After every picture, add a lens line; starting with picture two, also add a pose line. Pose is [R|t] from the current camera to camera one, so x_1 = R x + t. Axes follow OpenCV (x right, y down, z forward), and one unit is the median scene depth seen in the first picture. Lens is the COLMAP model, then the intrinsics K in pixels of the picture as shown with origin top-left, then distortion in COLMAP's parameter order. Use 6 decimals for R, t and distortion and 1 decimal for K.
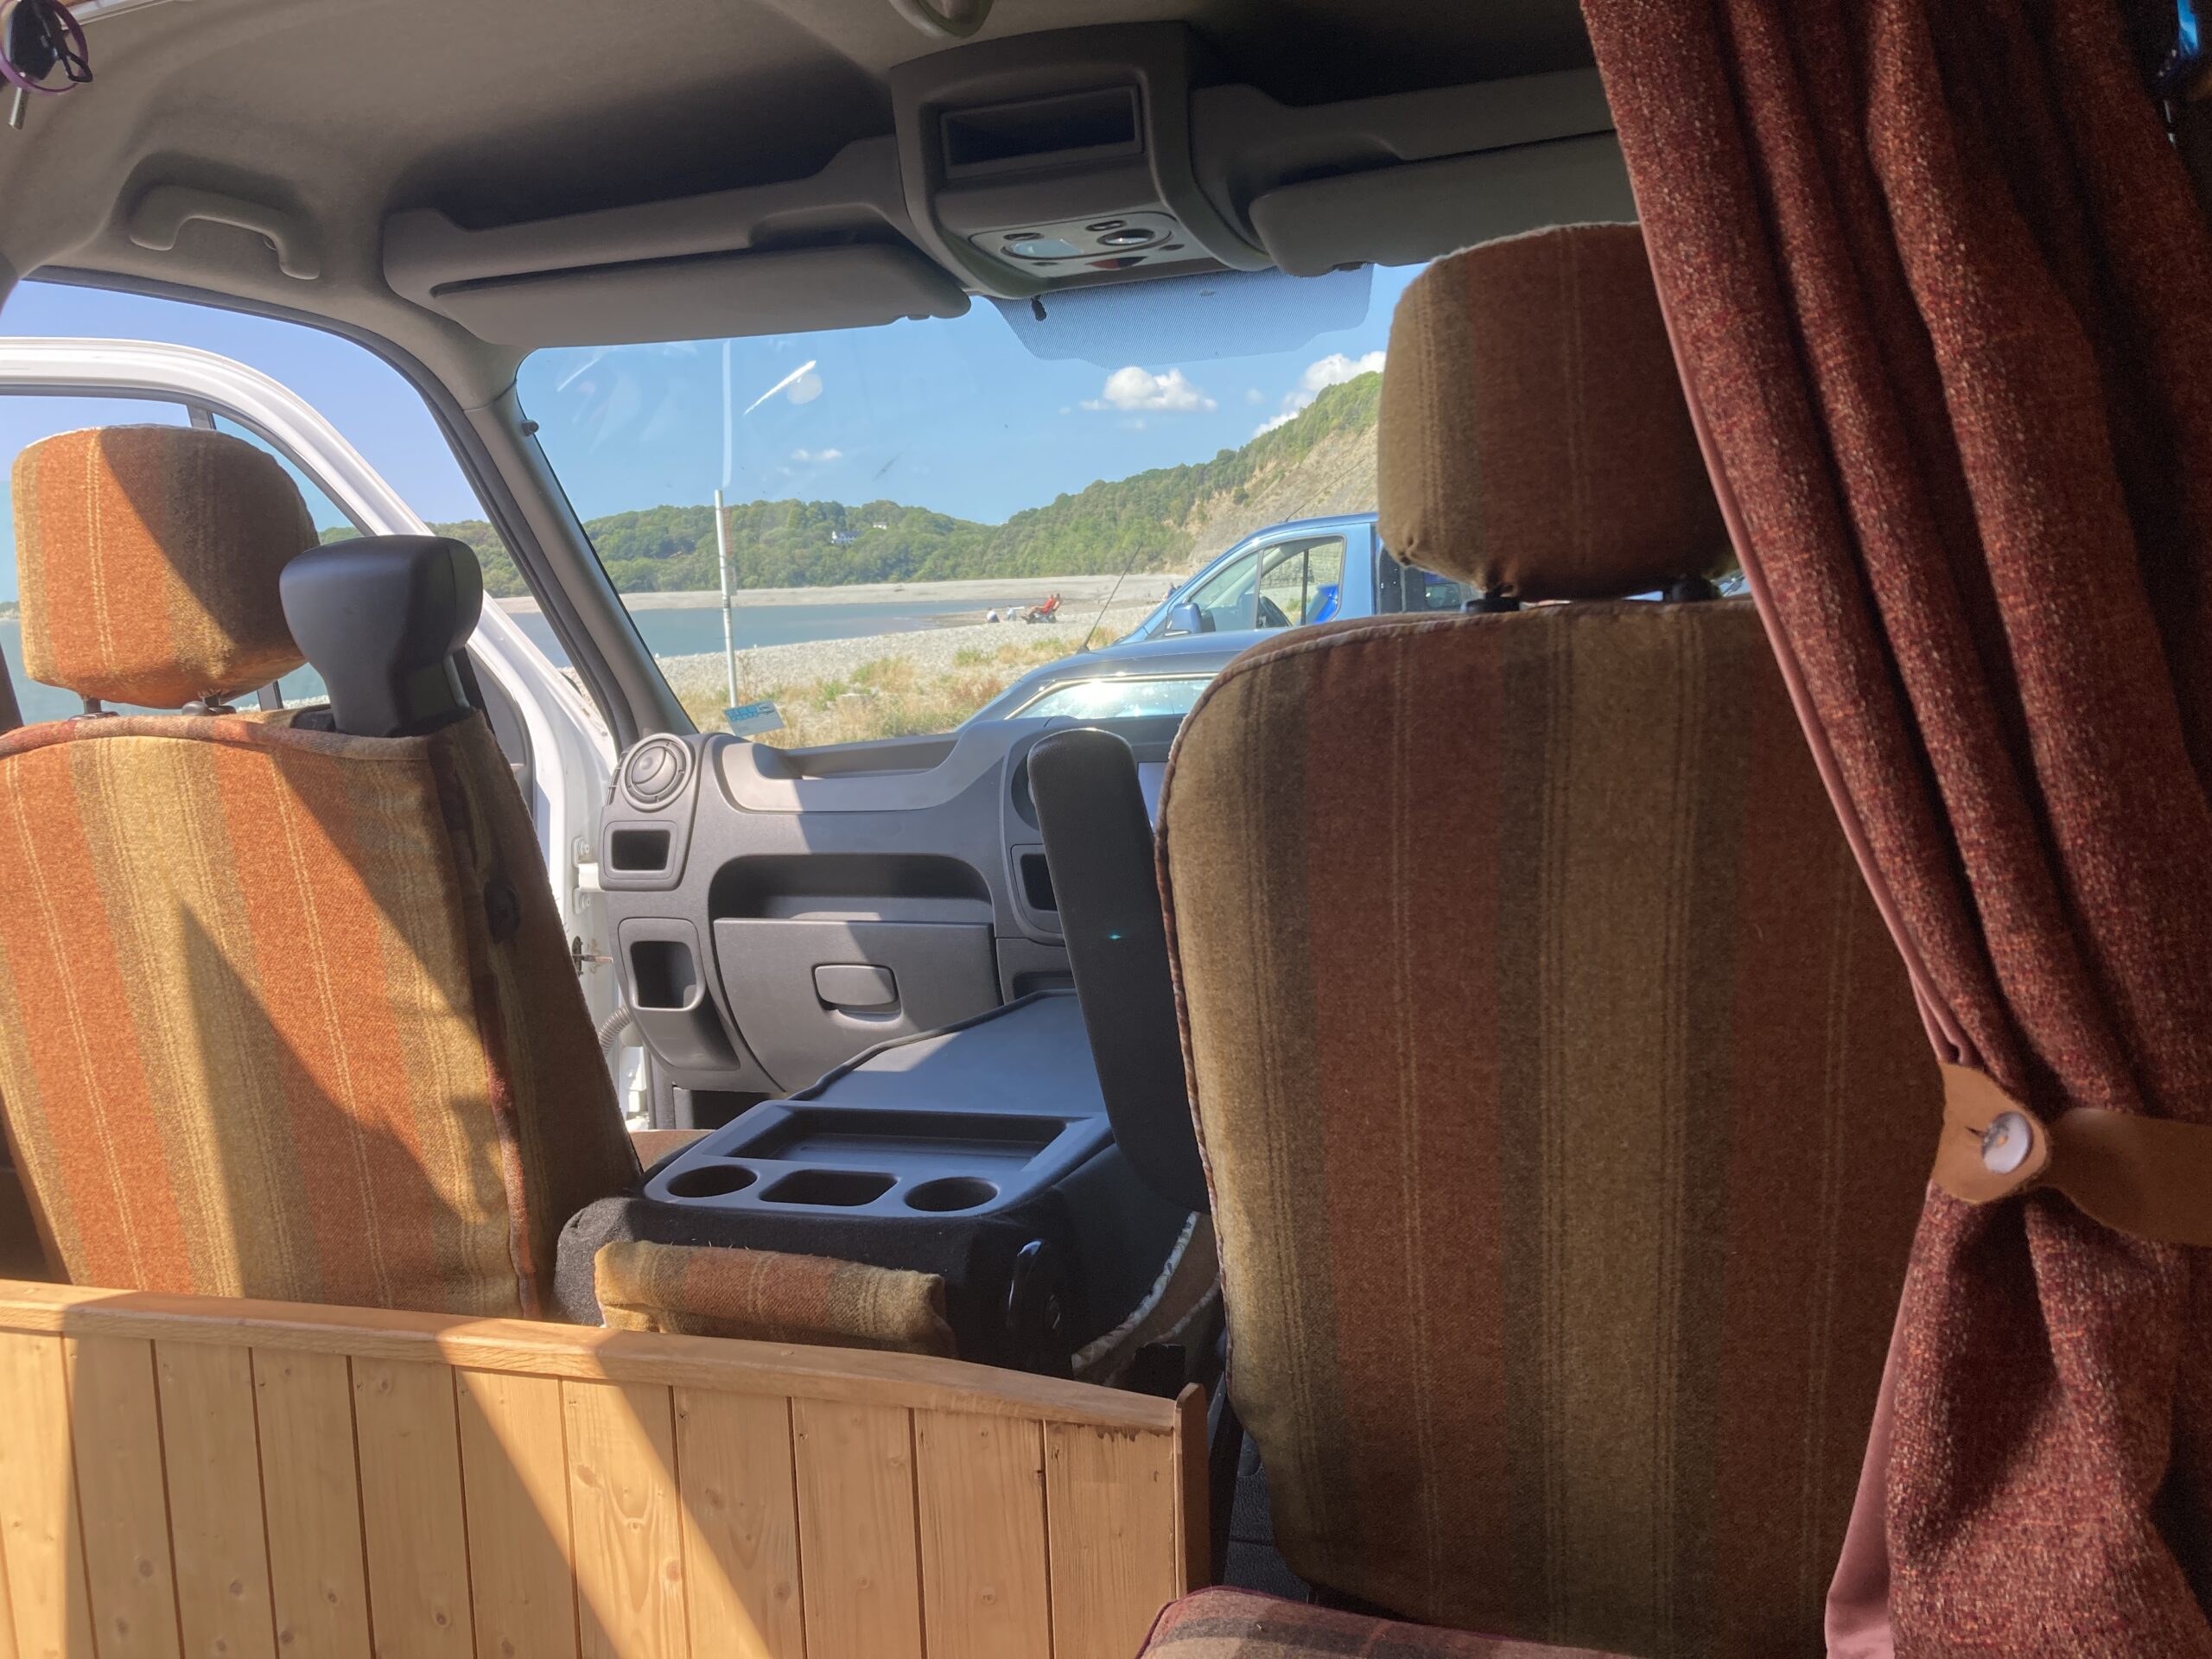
lens RADIAL K [[1852.7, 0, 1095.9], [0, 1852.7, 825.1], [0, 0, 1]] dist [0.058939, -0.048372]
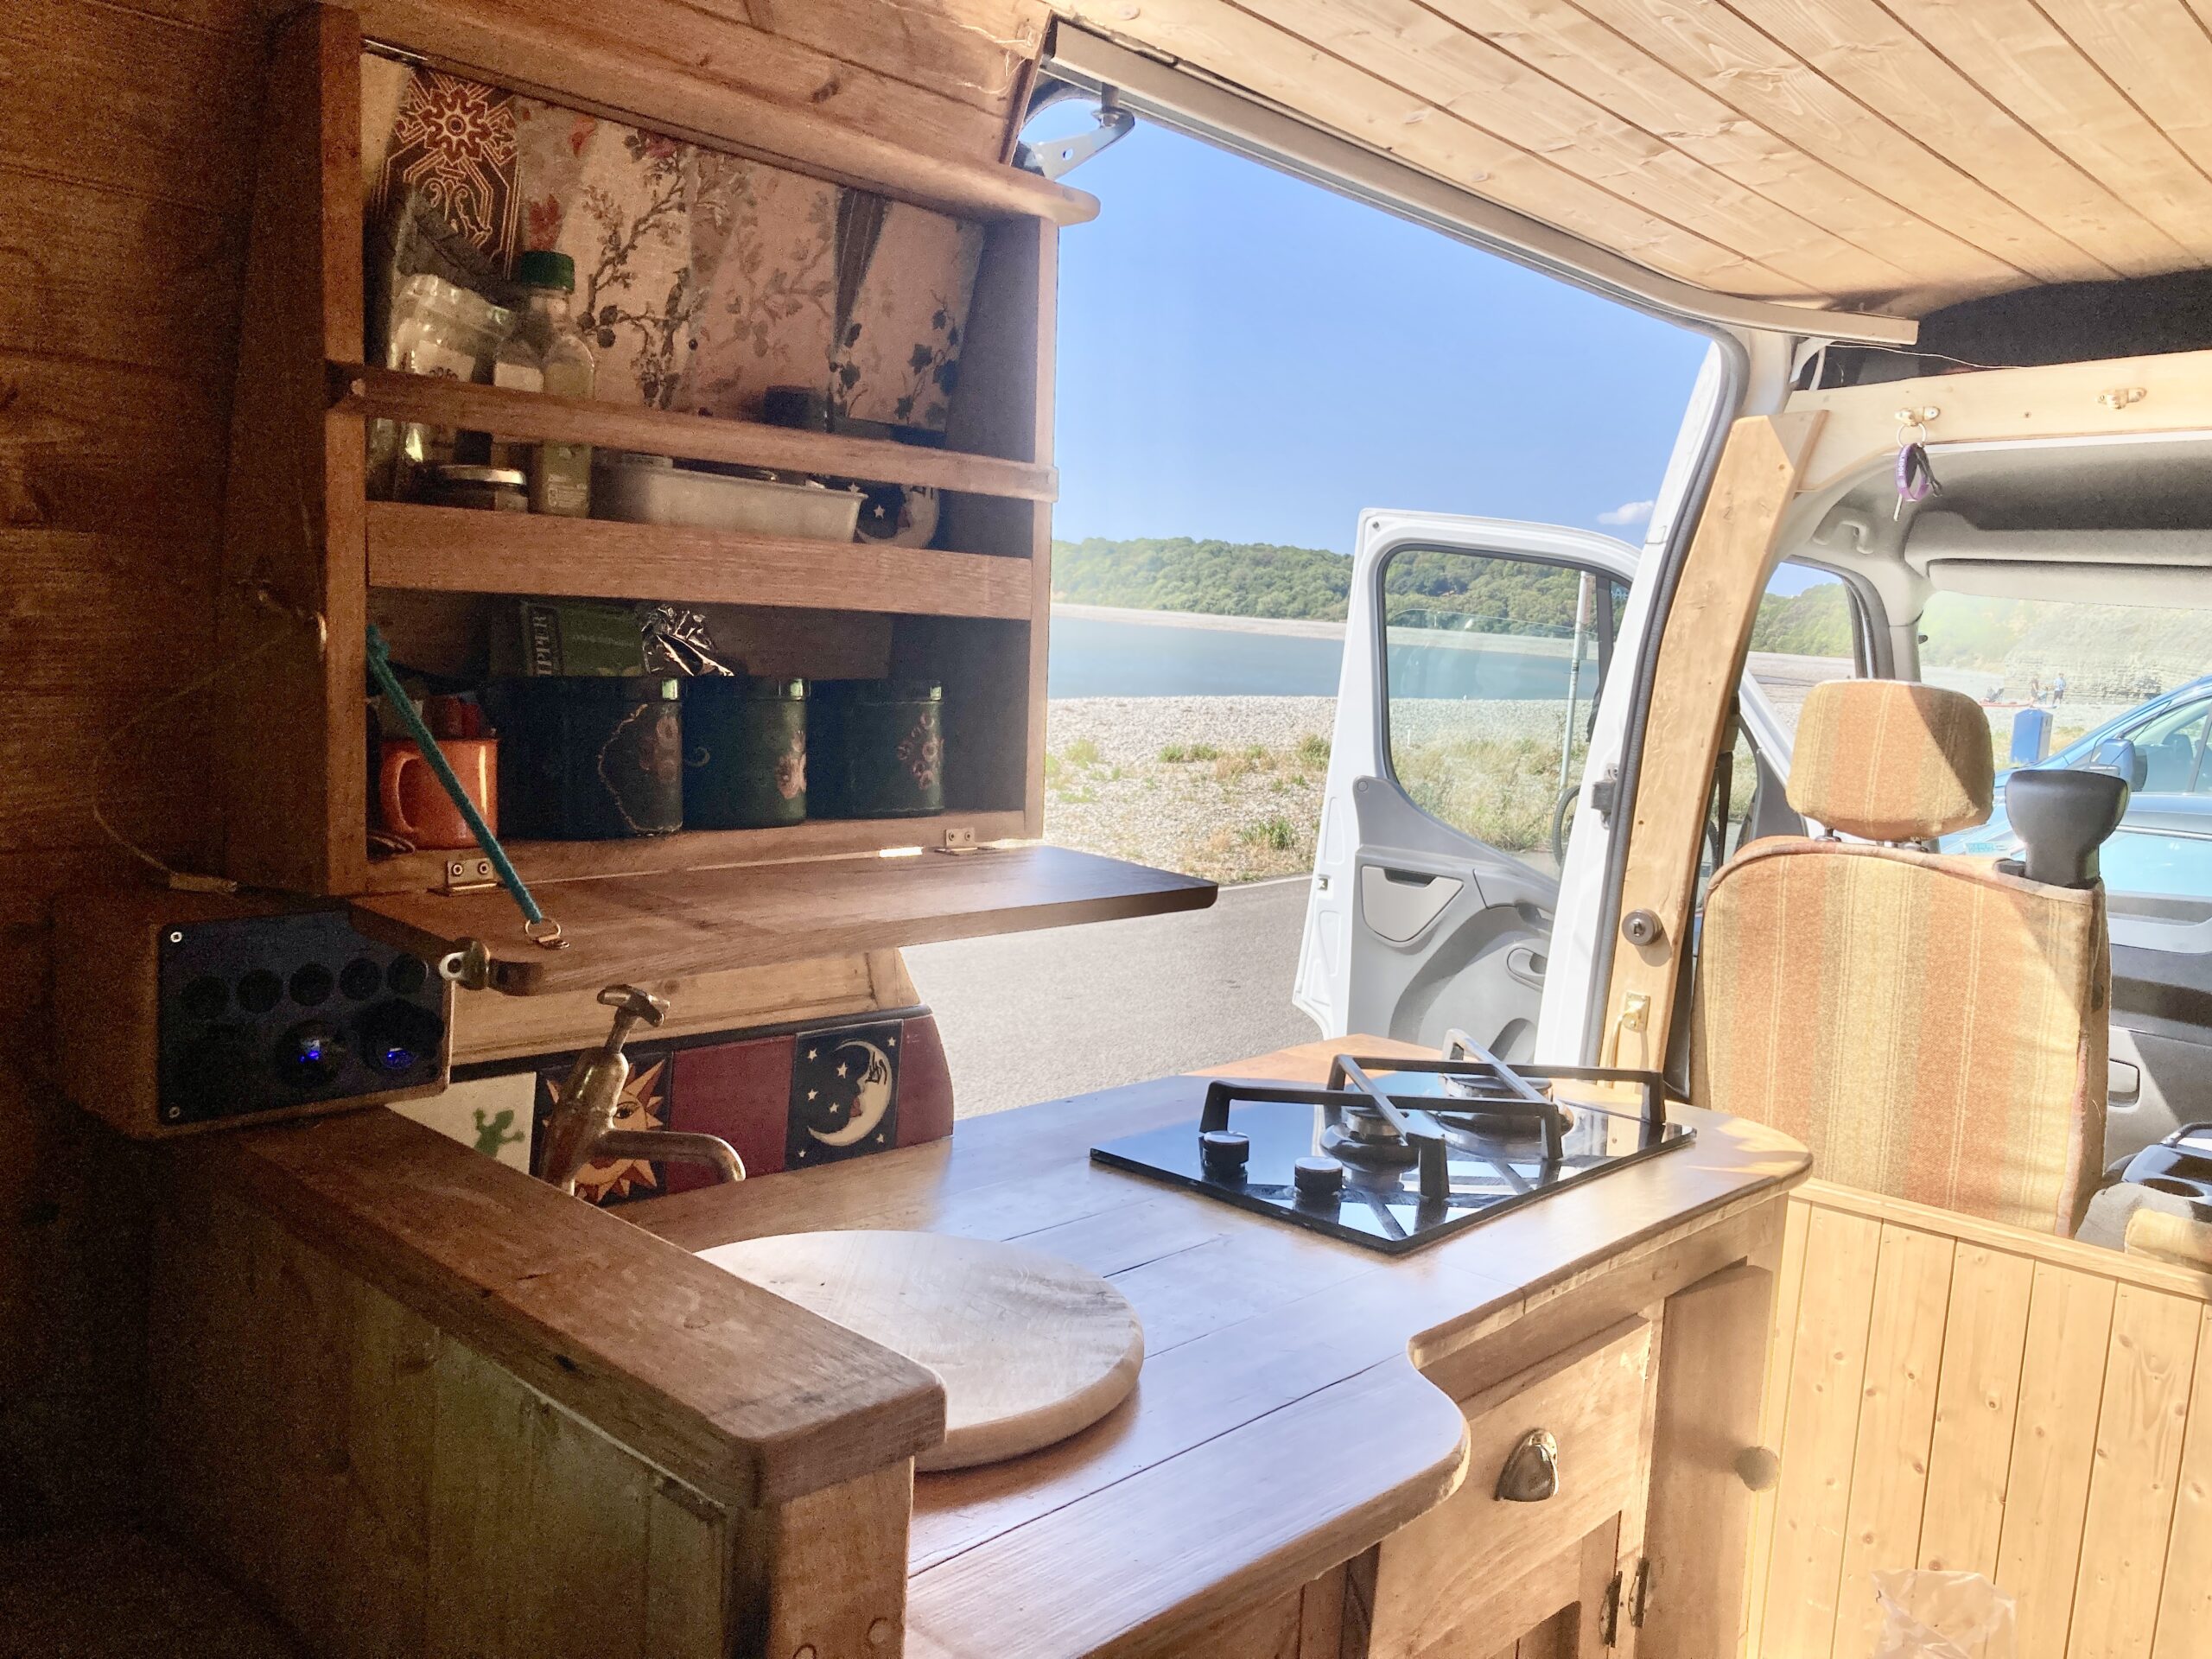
lens RADIAL K [[1852.7, 0, 1095.9], [0, 1852.7, 825.1], [0, 0, 1]] dist [0.058939, -0.048372]
pose [[0.917866, 0.152289, -0.366510, -0.529129], [-0.159532, 0.987135, 0.010642, 0.019179], [0.363416, 0.048702, 0.930353, -0.855668]]
